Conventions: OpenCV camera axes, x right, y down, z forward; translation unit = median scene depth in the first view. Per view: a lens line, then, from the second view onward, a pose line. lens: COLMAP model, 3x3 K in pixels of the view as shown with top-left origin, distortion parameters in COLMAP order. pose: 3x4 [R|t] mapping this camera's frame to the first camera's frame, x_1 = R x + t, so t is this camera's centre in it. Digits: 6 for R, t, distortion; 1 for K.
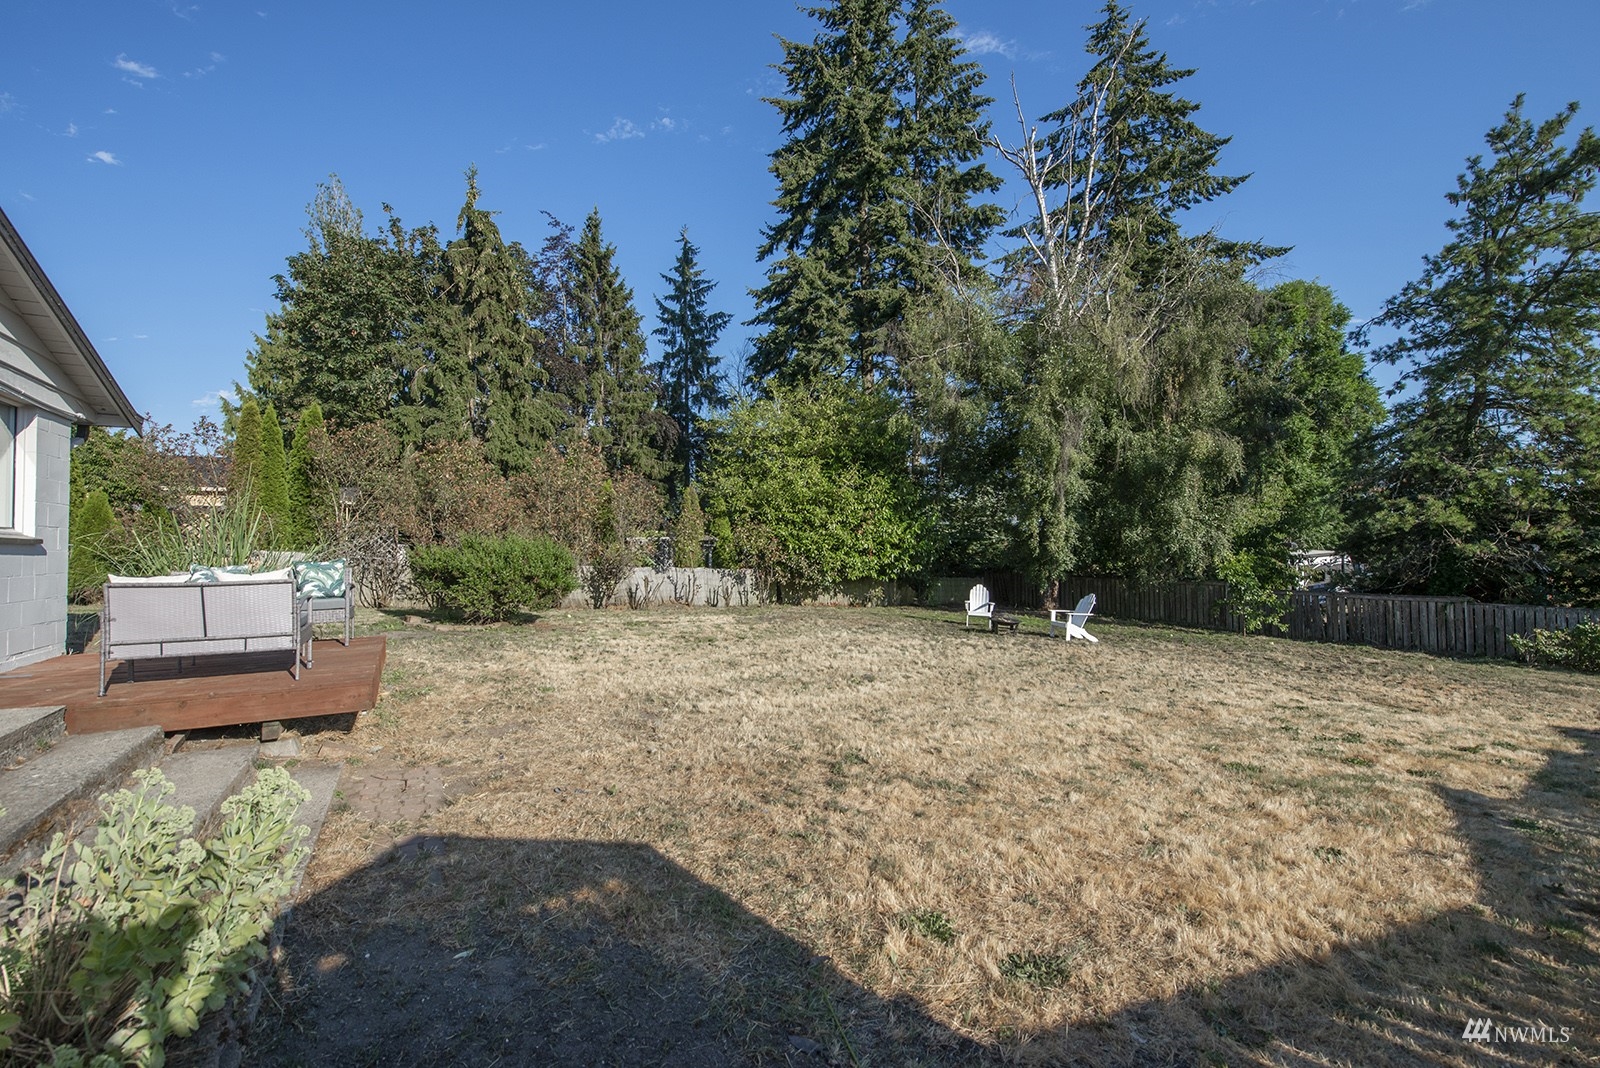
lens RADIAL K [[638.0, 0, 804.7], [0, 638.0, 531.4], [0, 0, 1]] dist [-0.014122, -0.003296]
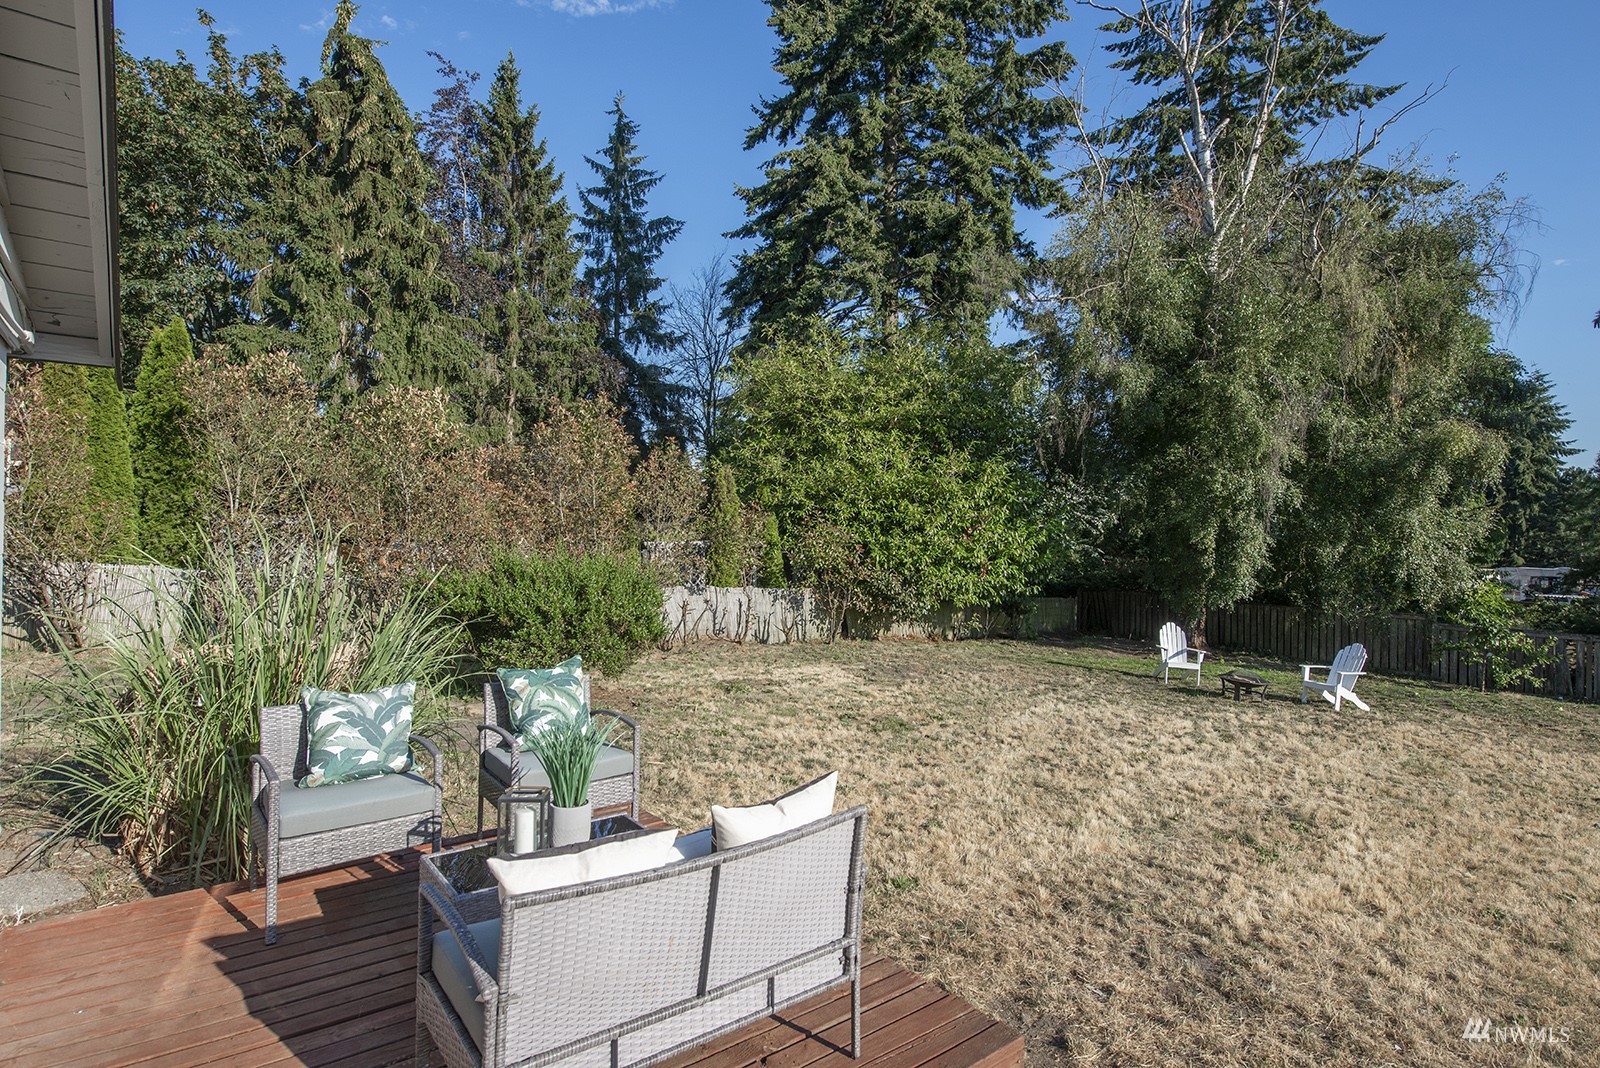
lens RADIAL K [[813.7, 0, 799.1], [0, 813.7, 529.0], [0, 0, 1]] dist [-0.005301, -0.001487]
pose [[0.991959, 0.023723, 0.124320, -0.134131], [-0.026485, 0.999437, 0.020614, -0.015561], [-0.123761, -0.023741, 0.992028, 0.074053]]
